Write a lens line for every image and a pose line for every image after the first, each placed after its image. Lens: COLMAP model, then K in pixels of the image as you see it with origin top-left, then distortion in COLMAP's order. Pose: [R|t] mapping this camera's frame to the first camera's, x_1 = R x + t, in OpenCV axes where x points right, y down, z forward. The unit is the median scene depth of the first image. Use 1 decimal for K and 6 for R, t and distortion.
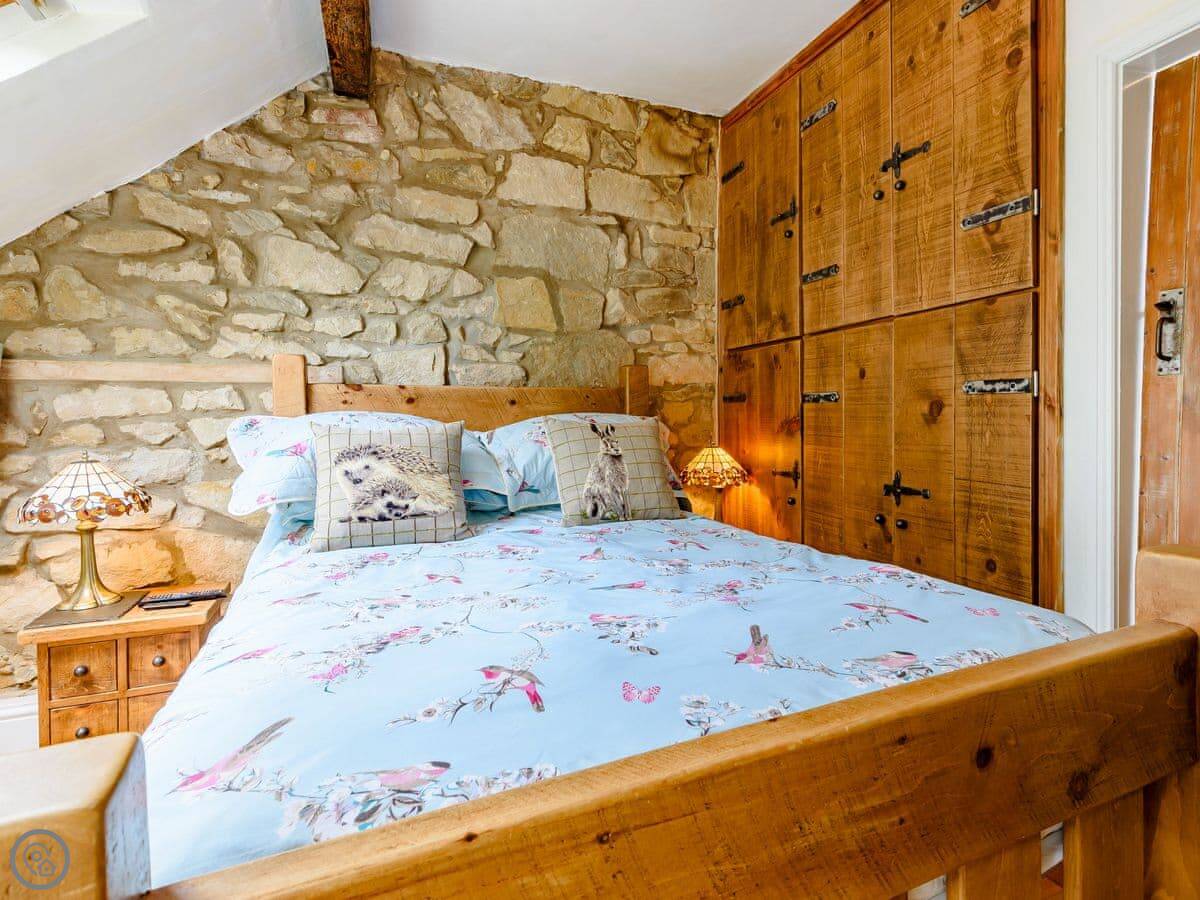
lens RADIAL K [[651.8, 0, 610.1], [0, 651.8, 445.3], [0, 0, 1]] dist [0.029279, -0.010230]
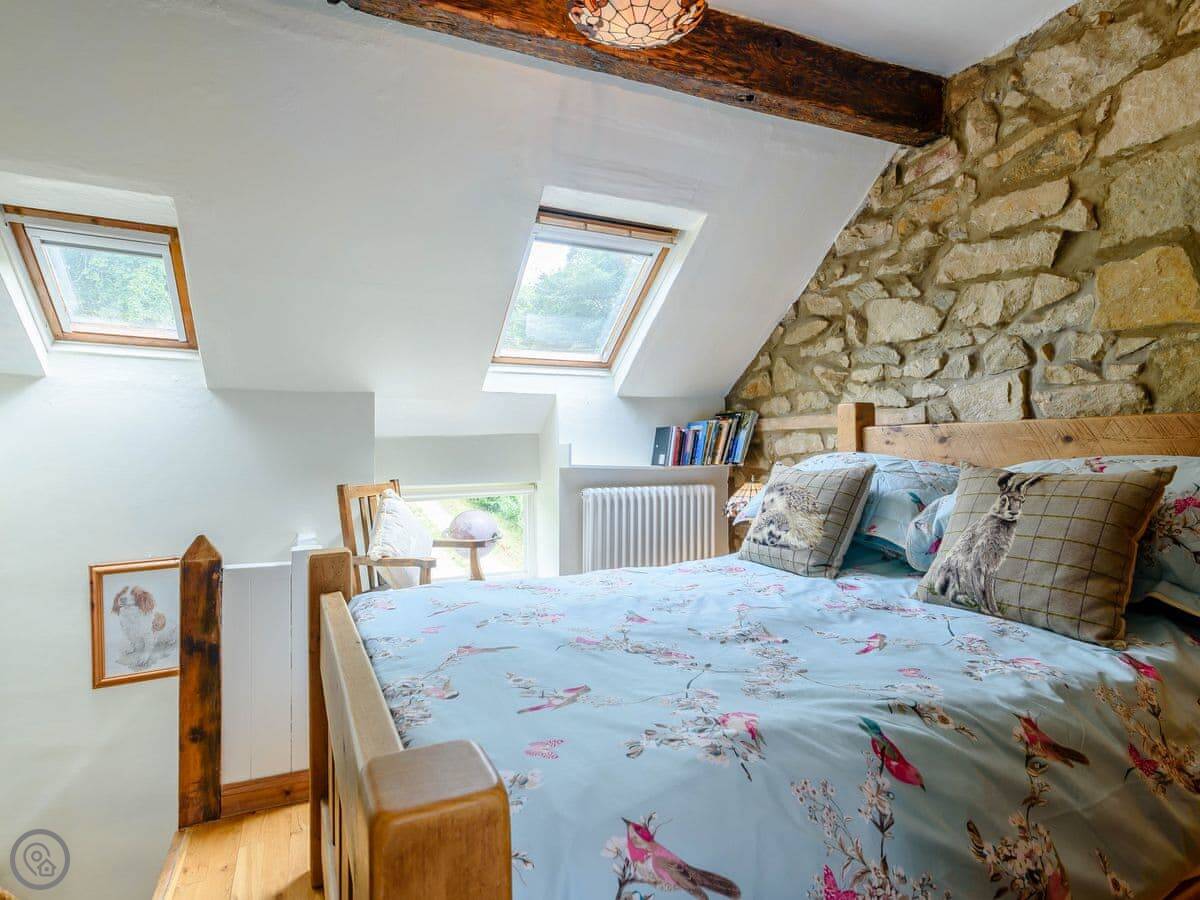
lens RADIAL K [[651.8, 0, 608.9], [0, 651.8, 456.6], [0, 0, 1]] dist [0.029279, -0.010230]
pose [[0.006113, 0.021881, -0.999742, 0.625889], [-0.031702, 0.999262, 0.021676, -0.048362], [0.999479, 0.031562, 0.006802, 0.504026]]
